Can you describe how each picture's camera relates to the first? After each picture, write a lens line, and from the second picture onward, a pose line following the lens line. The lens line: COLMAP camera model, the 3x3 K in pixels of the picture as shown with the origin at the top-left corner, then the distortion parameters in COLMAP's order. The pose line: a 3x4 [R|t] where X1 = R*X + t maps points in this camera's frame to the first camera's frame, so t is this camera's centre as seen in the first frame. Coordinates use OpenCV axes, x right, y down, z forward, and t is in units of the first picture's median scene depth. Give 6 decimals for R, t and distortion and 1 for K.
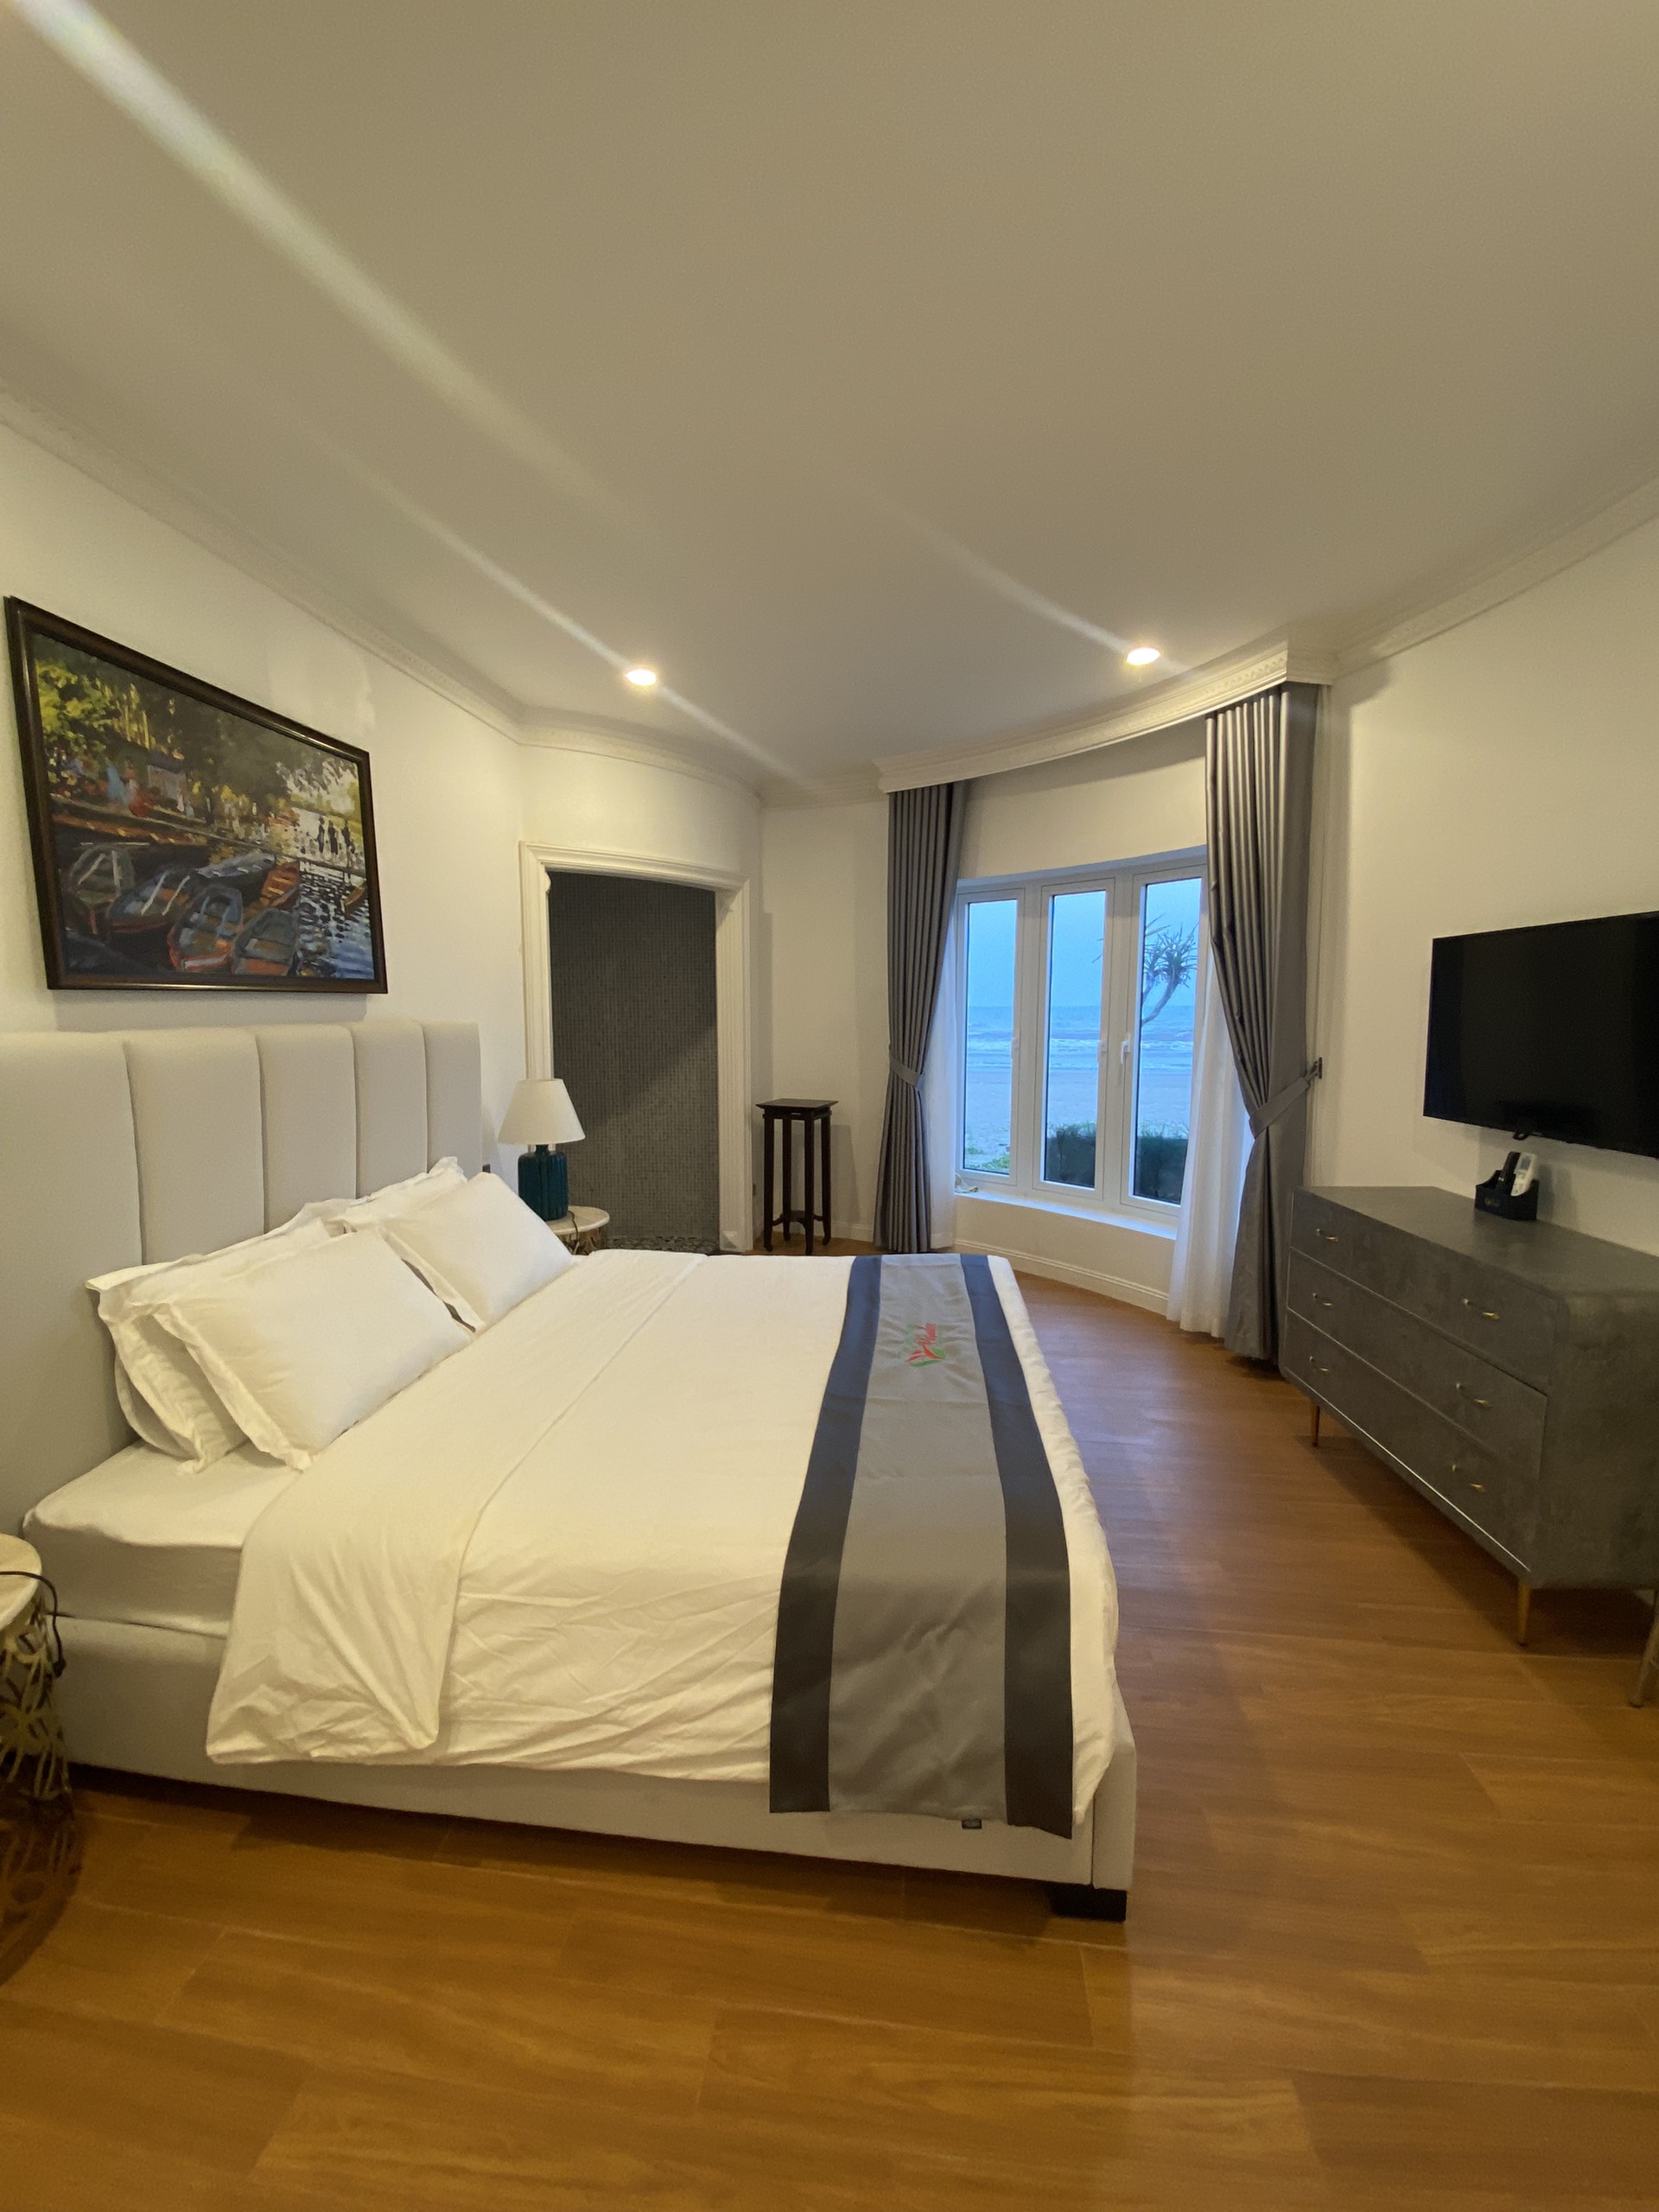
lens RADIAL K [[891.0, 0, 820.0], [0, 891.0, 1104.7], [0, 0, 1]] dist [0.026139, -0.020459]
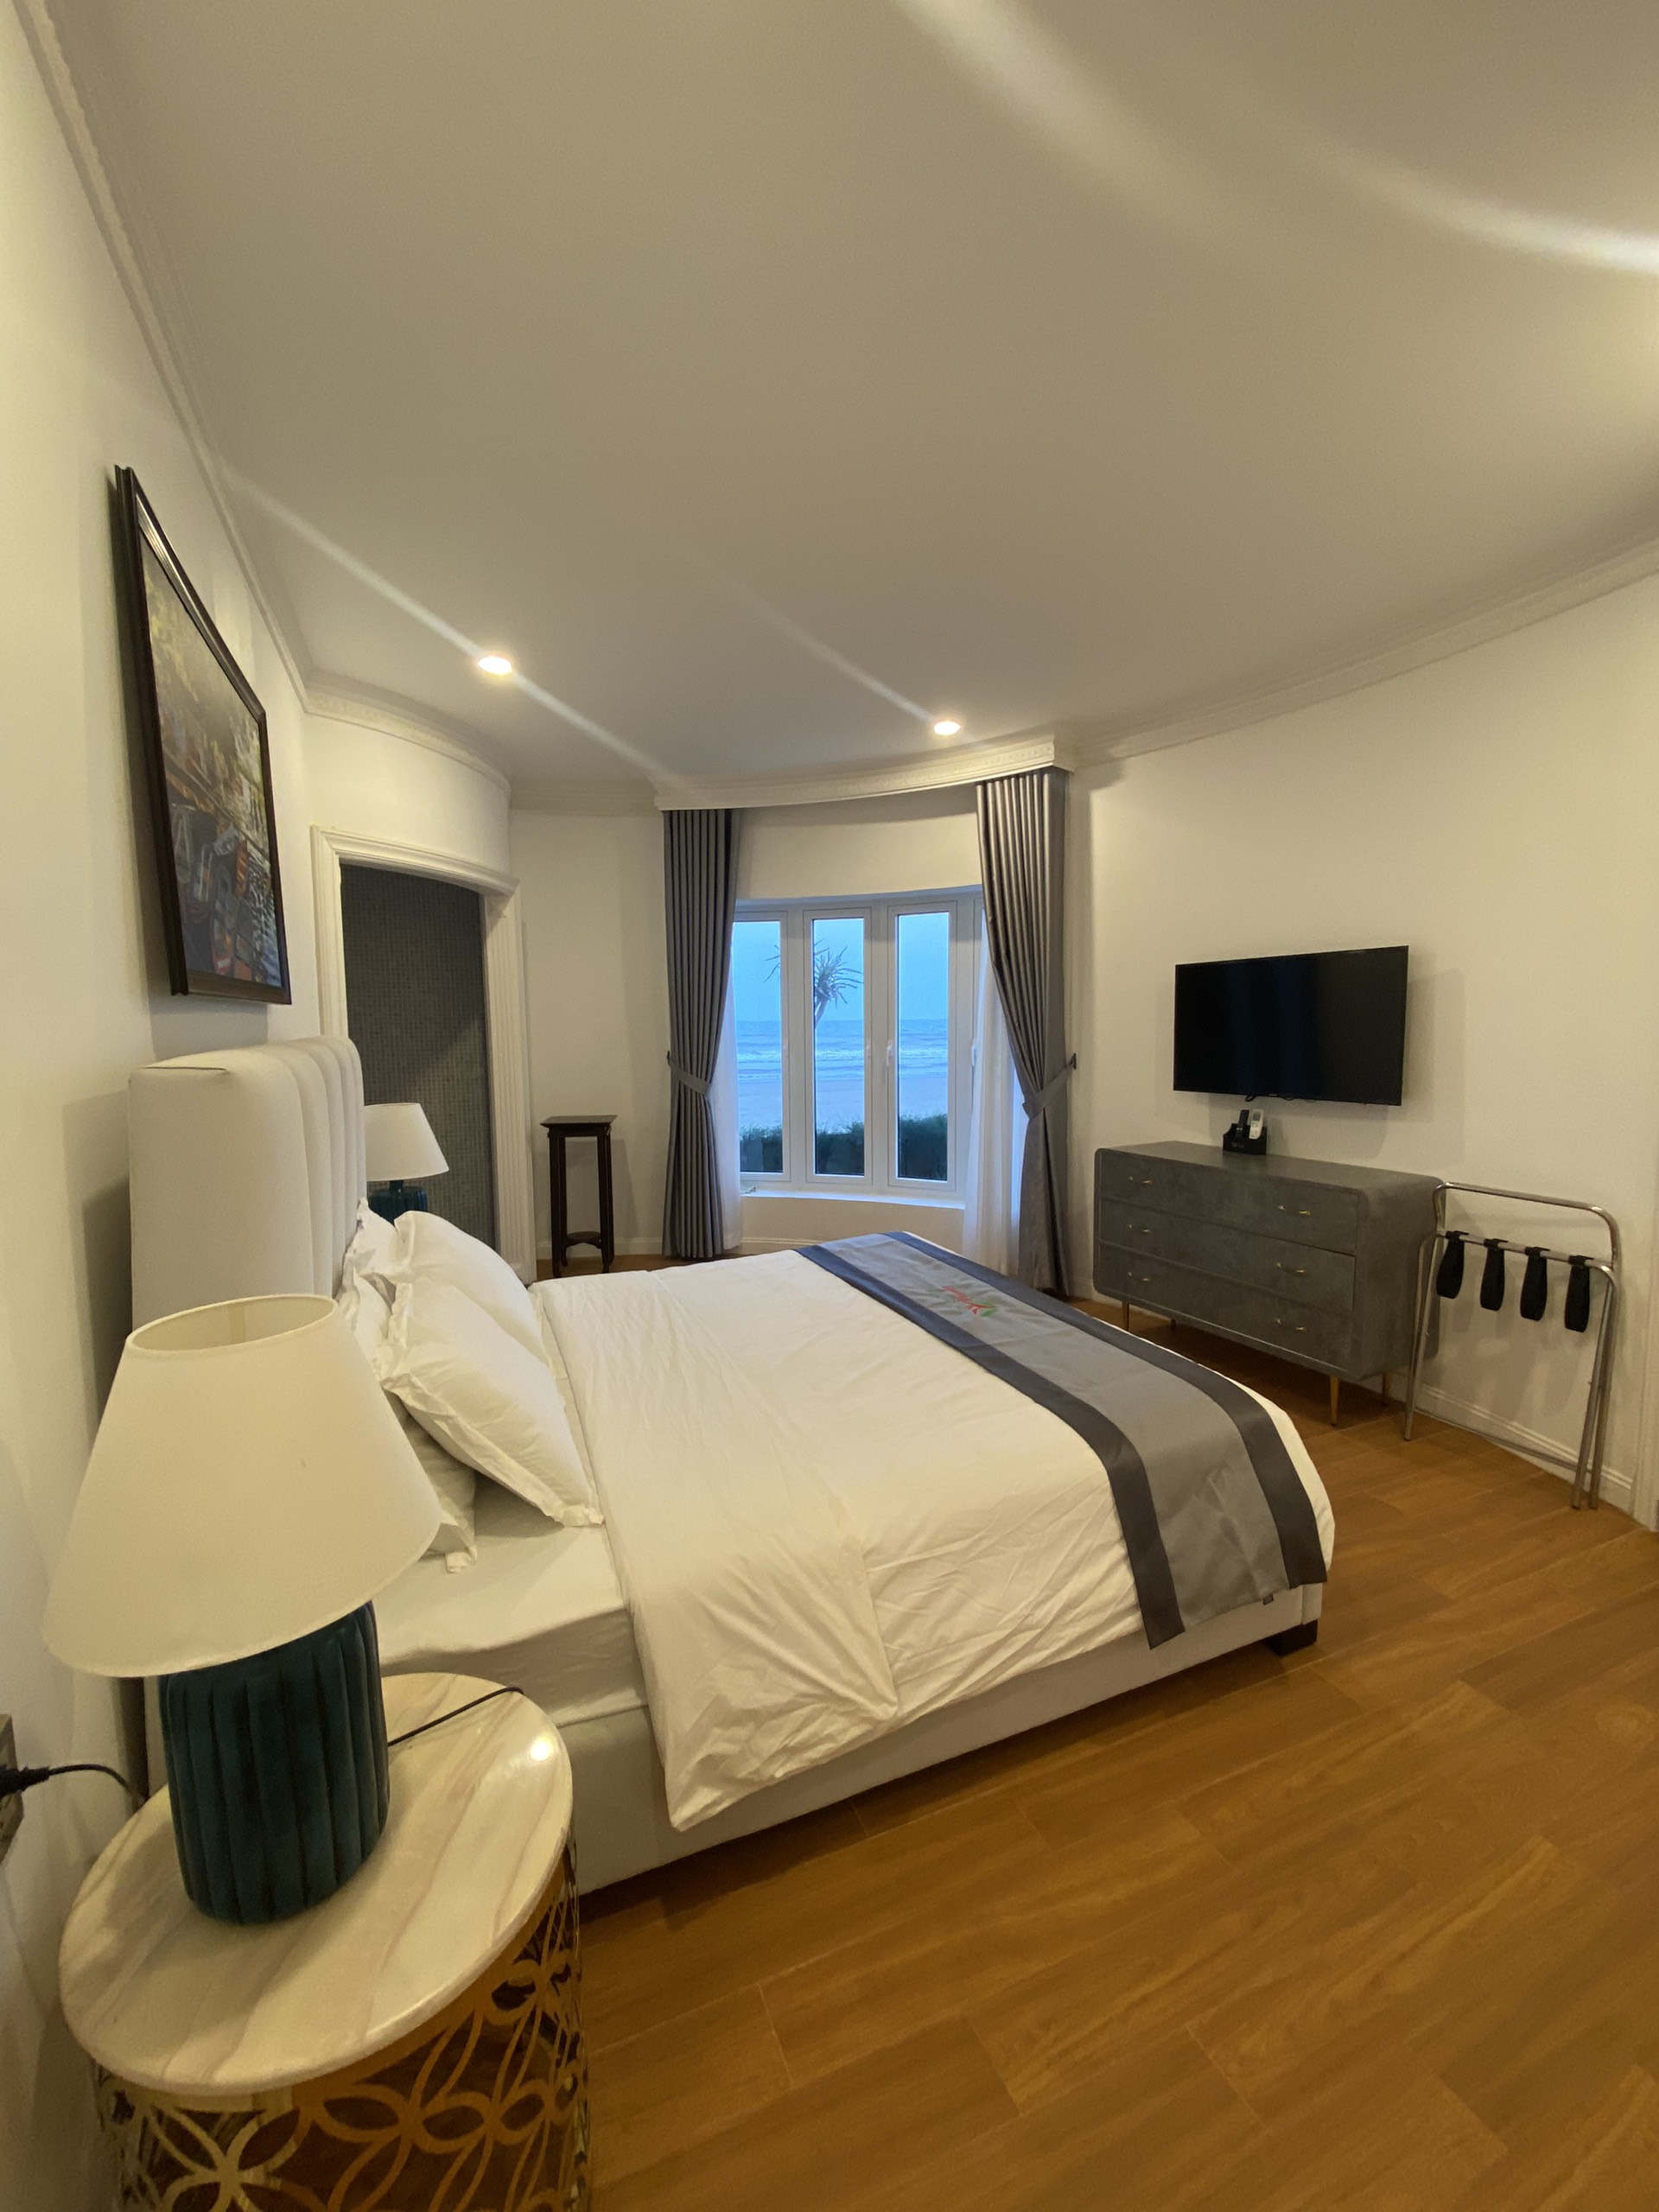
lens RADIAL K [[891.0, 0, 820.0], [0, 891.0, 1104.7], [0, 0, 1]] dist [0.026139, -0.020459]
pose [[0.868735, -0.057131, 0.491971, -0.515847], [0.066243, 0.997803, -0.001102, -0.000107], [-0.490827, 0.033547, 0.870611, 0.054928]]
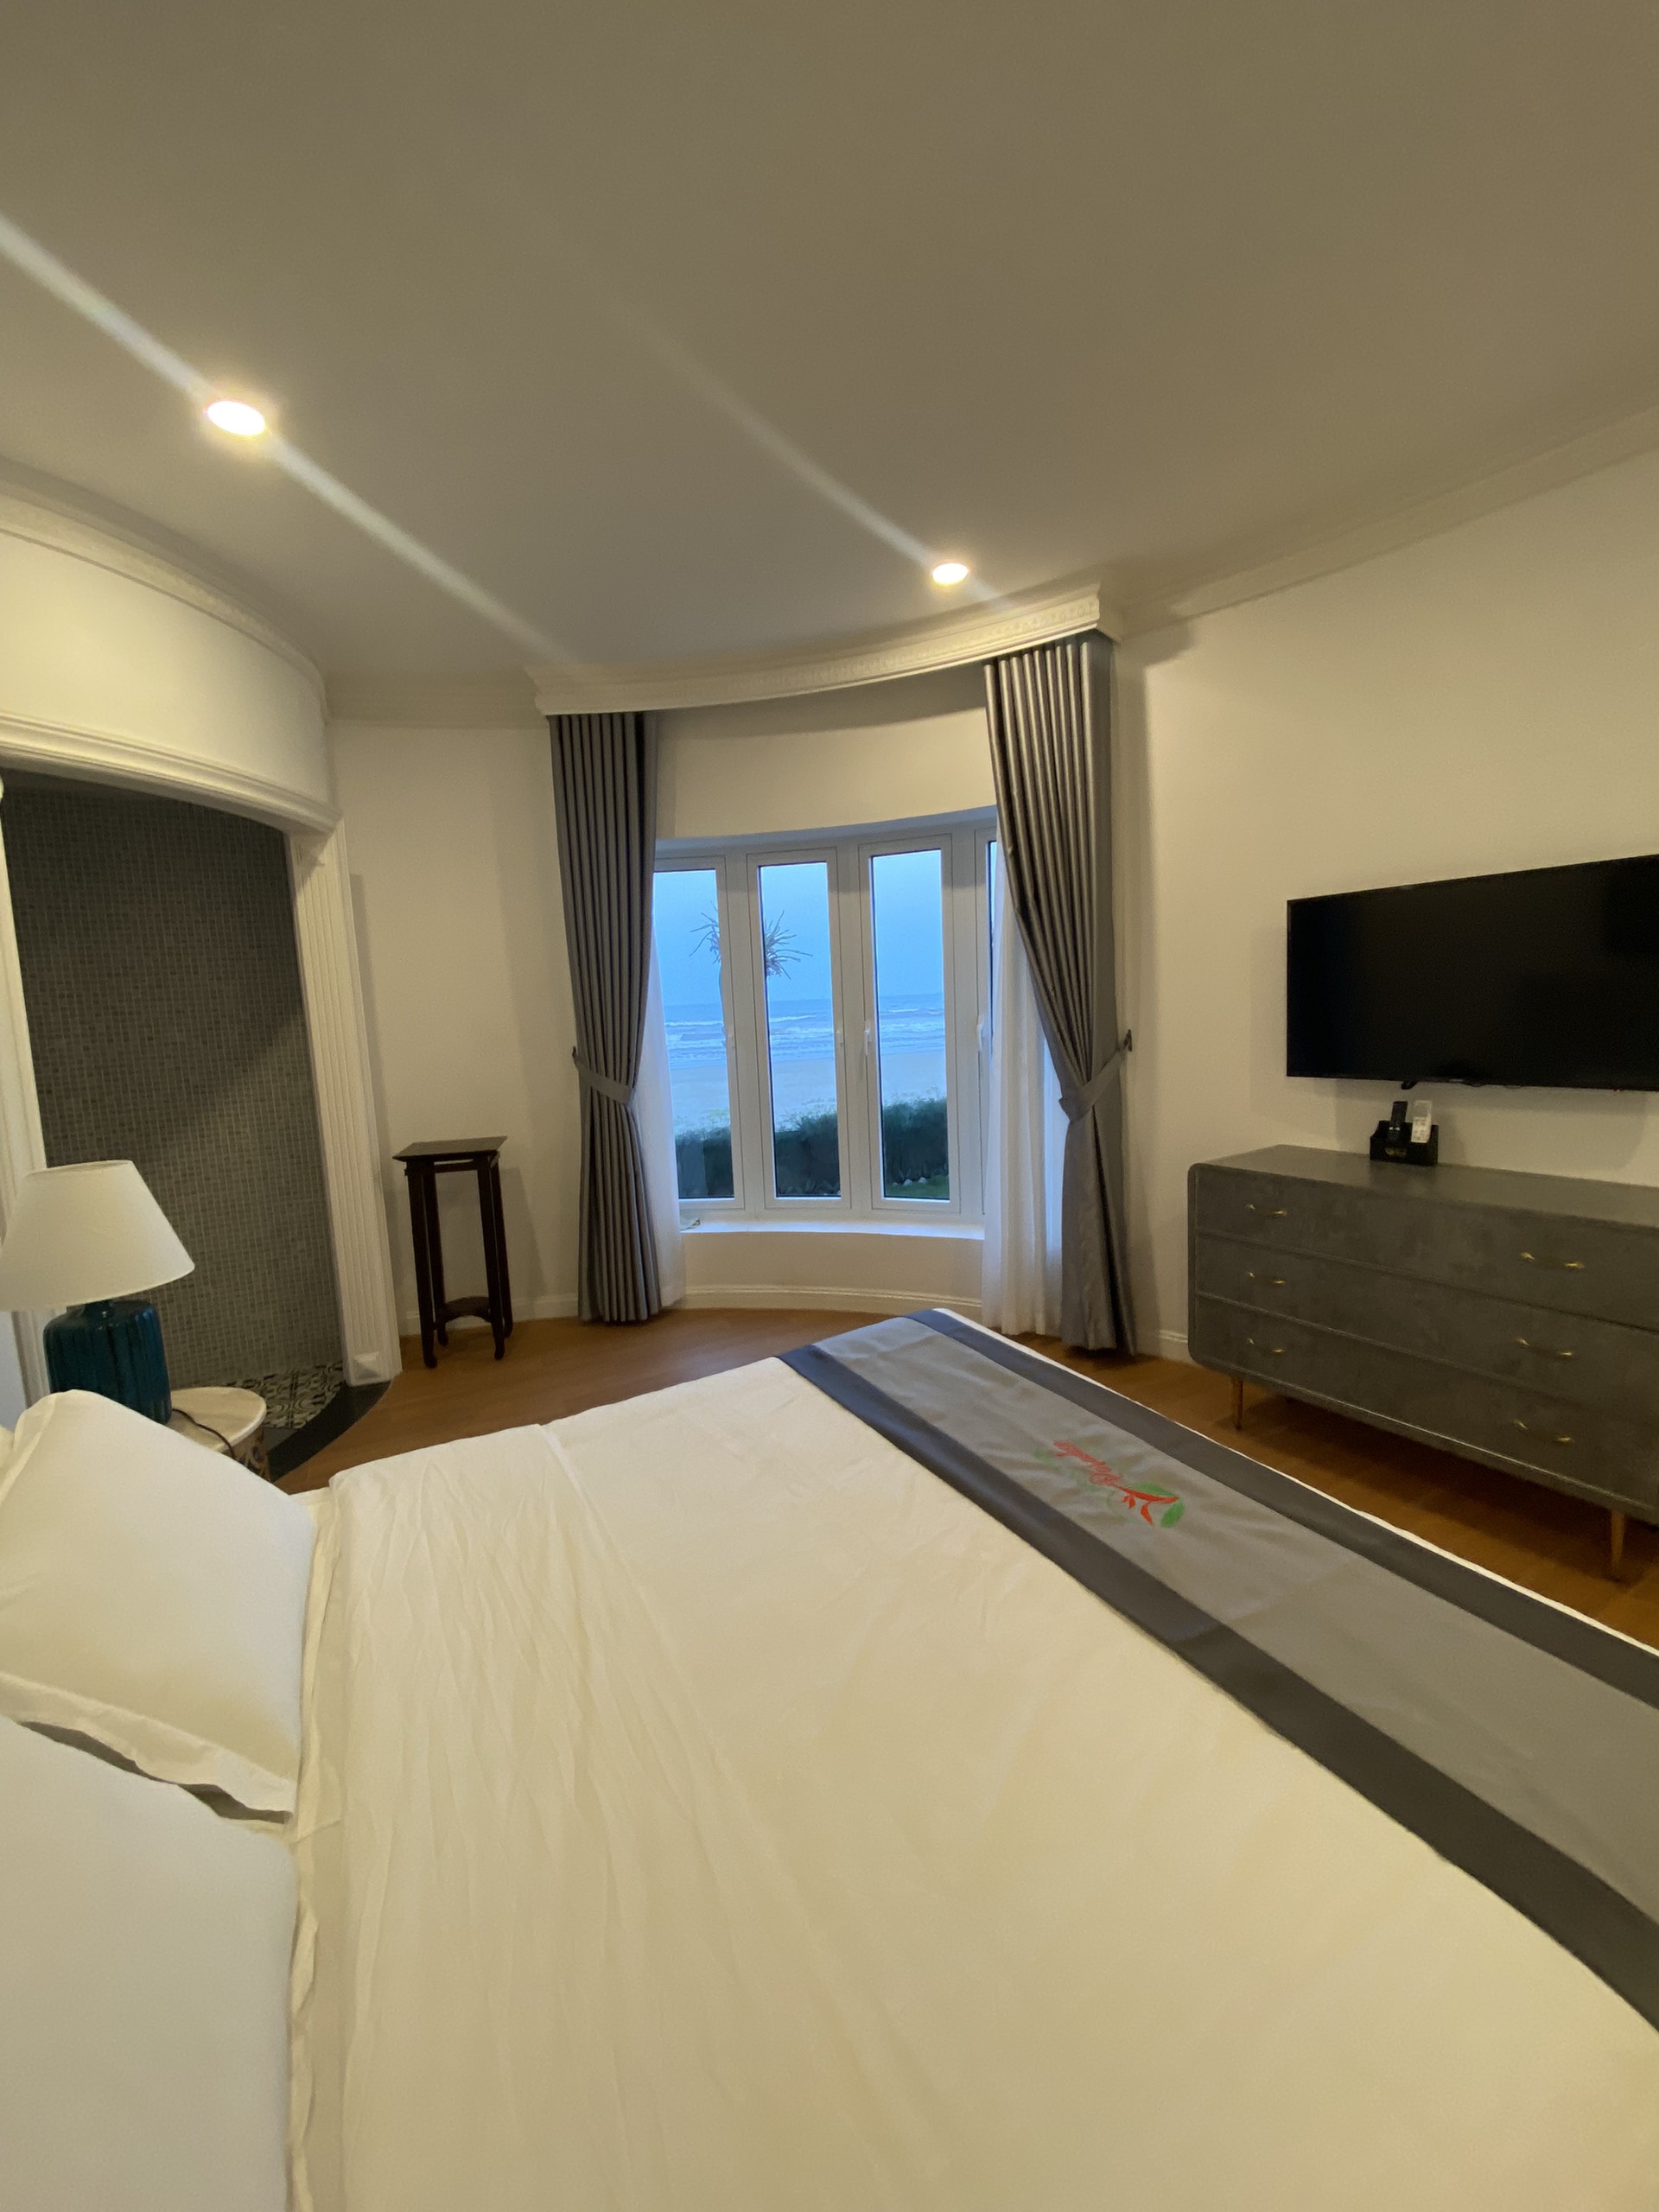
lens RADIAL K [[891.0, 0, 820.0], [0, 891.0, 1104.7], [0, 0, 1]] dist [0.026139, -0.020459]
pose [[0.820464, -0.106348, 0.561719, -0.340713], [0.109692, 0.993574, 0.027889, -0.042954], [-0.561076, 0.038734, 0.826858, 0.475195]]
